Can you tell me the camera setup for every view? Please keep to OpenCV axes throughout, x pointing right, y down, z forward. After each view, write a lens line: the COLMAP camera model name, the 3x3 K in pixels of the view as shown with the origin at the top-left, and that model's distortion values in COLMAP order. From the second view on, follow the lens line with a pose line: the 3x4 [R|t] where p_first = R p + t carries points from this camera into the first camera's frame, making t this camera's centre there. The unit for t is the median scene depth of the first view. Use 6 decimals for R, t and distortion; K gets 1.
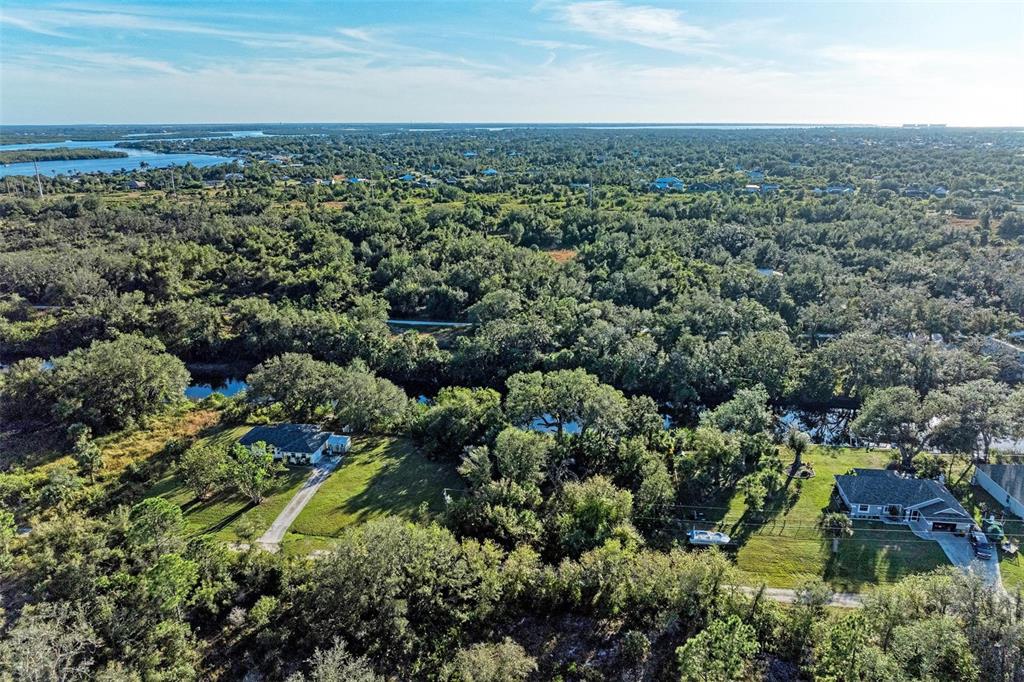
lens RADIAL K [[703.9, 0, 512.0], [0, 703.9, 341.0], [0, 0, 1]] dist [-0.018380, -0.005786]
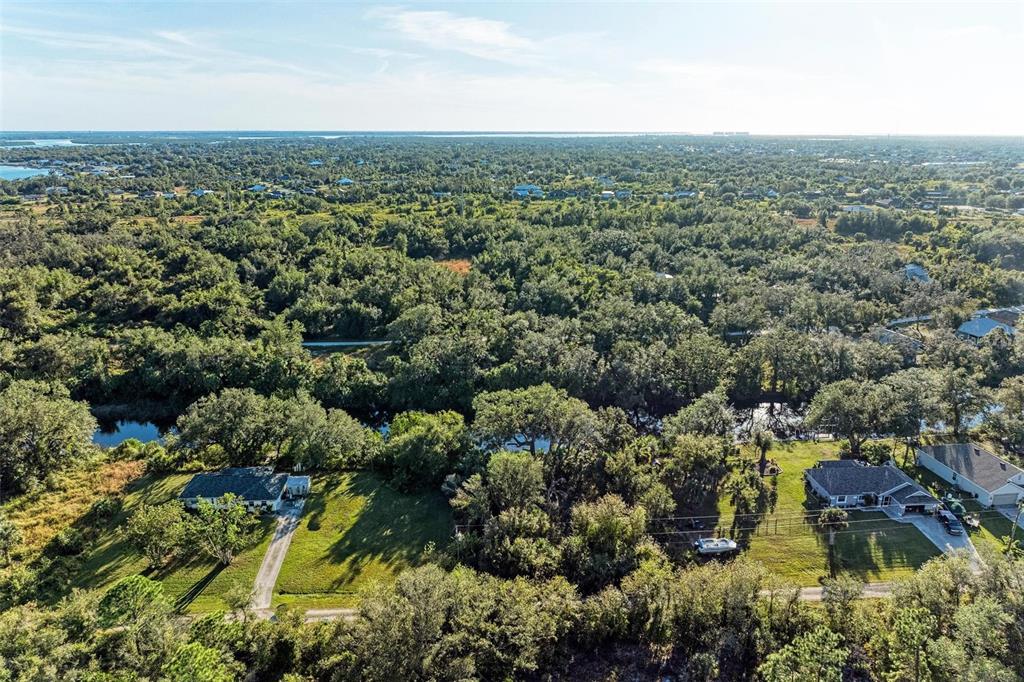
lens RADIAL K [[698.0, 0, 506.9], [0, 698.0, 343.6], [0, 0, 1]] dist [-0.019005, -0.002474]
pose [[0.976930, -0.058936, 0.205268, -0.109173], [0.059949, 0.998201, 0.001284, -0.015337], [-0.204974, 0.011051, 0.978705, 0.041863]]
